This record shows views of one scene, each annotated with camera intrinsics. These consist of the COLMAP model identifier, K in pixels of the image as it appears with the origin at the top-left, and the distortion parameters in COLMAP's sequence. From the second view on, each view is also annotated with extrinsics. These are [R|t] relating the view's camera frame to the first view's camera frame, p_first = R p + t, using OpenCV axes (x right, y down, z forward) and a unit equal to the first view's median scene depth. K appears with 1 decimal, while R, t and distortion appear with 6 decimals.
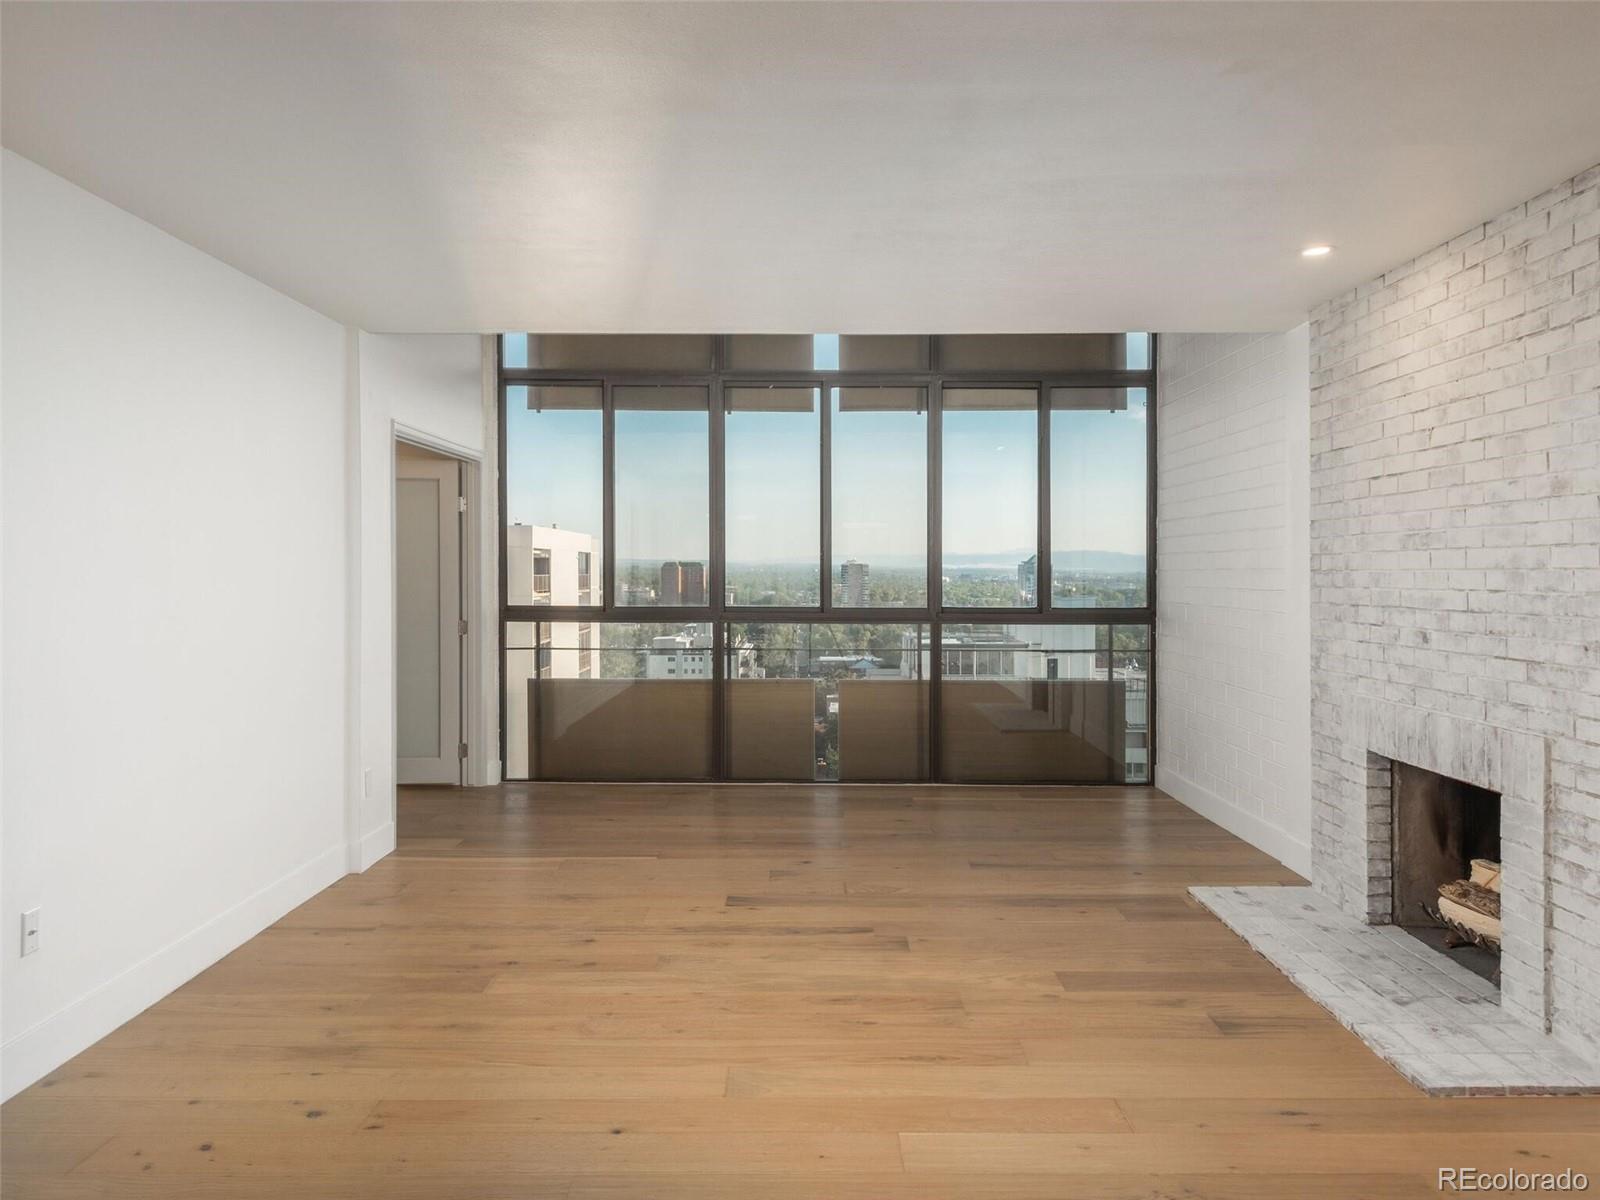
lens RADIAL K [[1115.4, 0, 801.0], [0, 1115.4, 578.2], [0, 0, 1]] dist [0.037312, -0.034381]
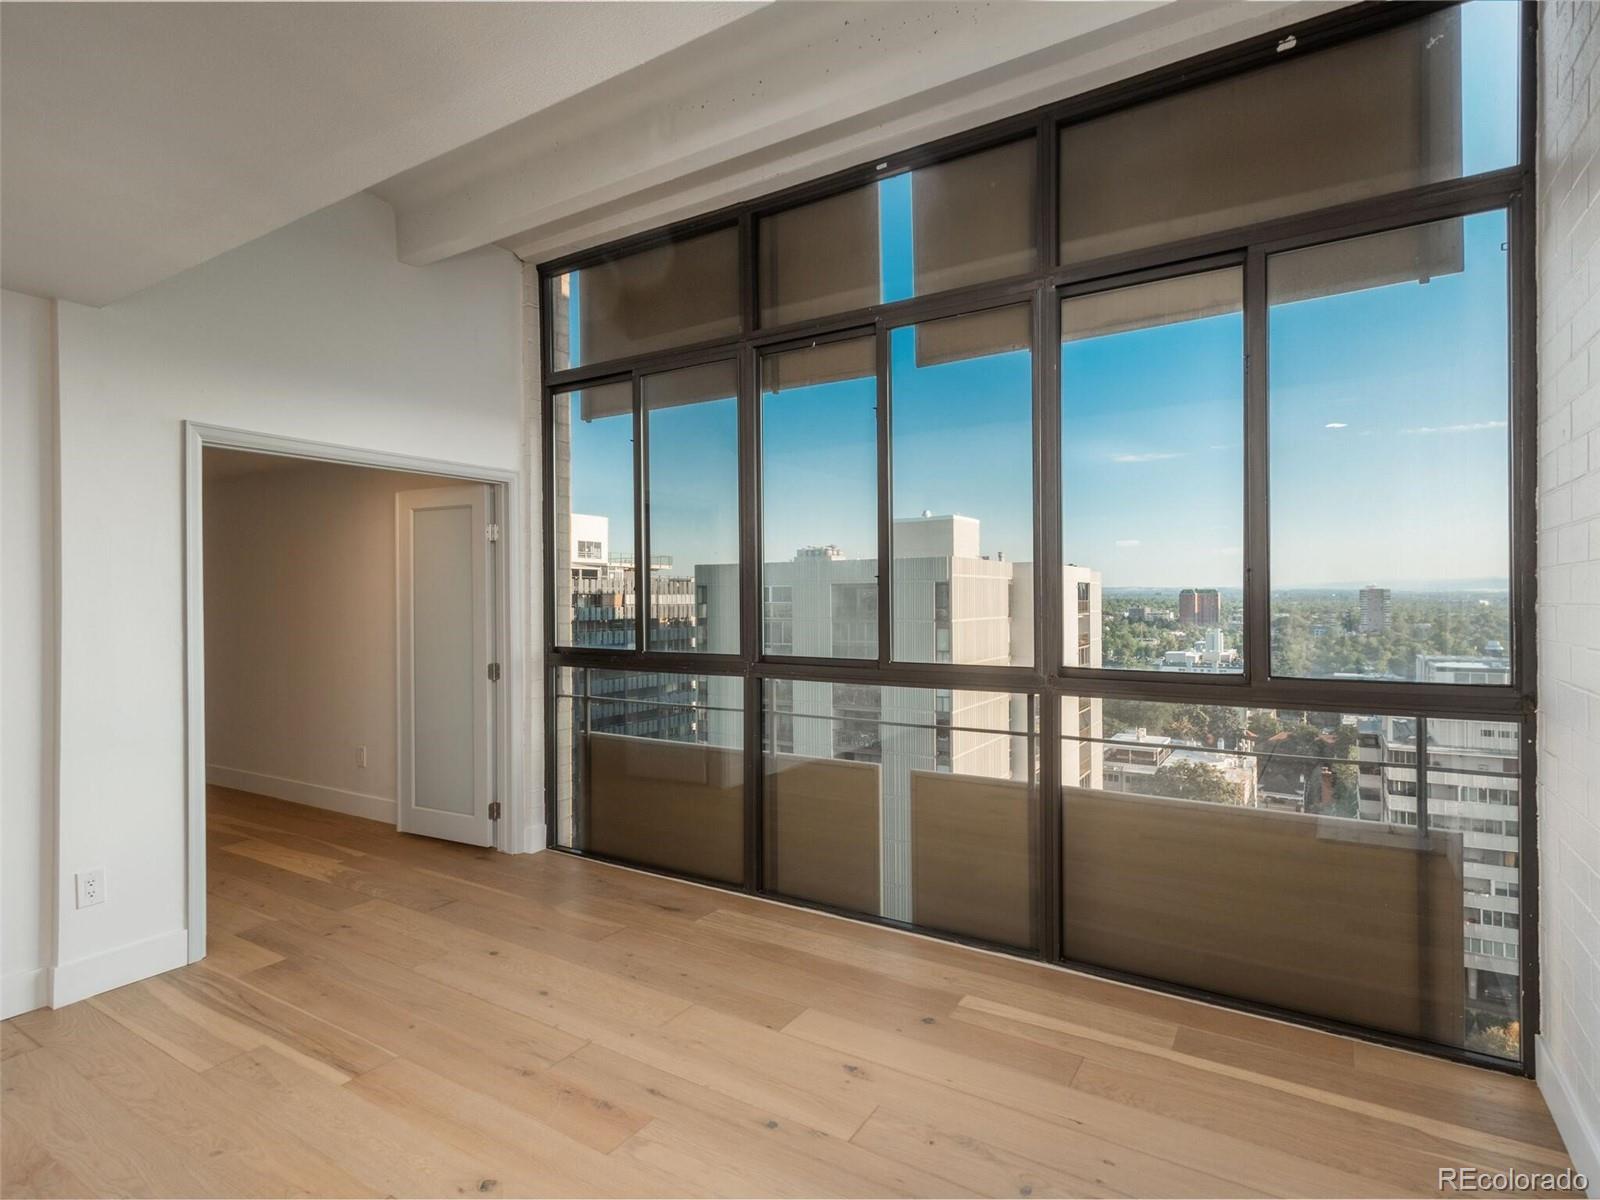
lens RADIAL K [[837.4, 0, 798.2], [0, 837.4, 604.0], [0, 0, 1]] dist [0.018097, -0.001487]
pose [[0.851834, -0.002362, -0.523807, 0.434590], [0.002986, 0.999995, 0.000347, -0.014880], [0.523803, -0.001859, 0.851837, 0.984238]]
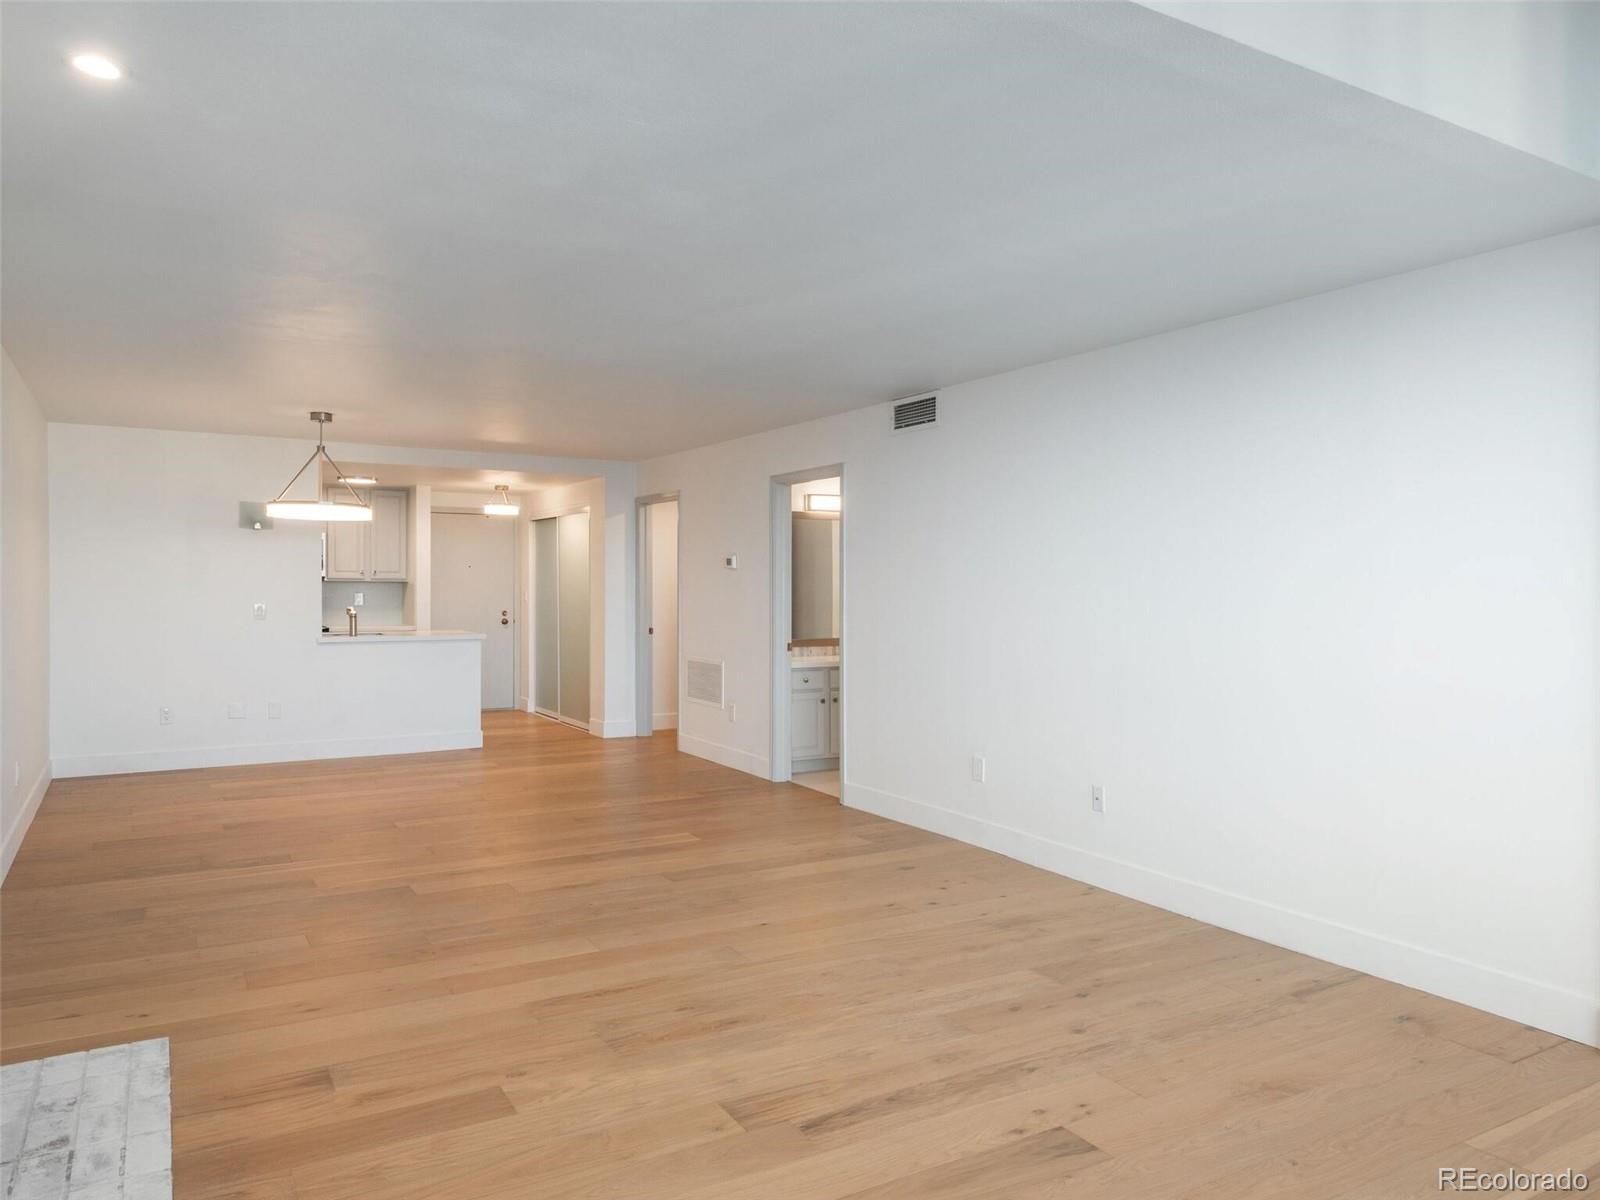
lens RADIAL K [[1115.4, 0, 801.0], [0, 1115.4, 578.2], [0, 0, 1]] dist [0.037312, -0.034381]
pose [[-0.860526, -0.009688, -0.509315, 0.428298], [-0.009945, 0.999948, -0.002217, -0.008248], [0.509310, 0.003157, -0.860577, 1.662029]]
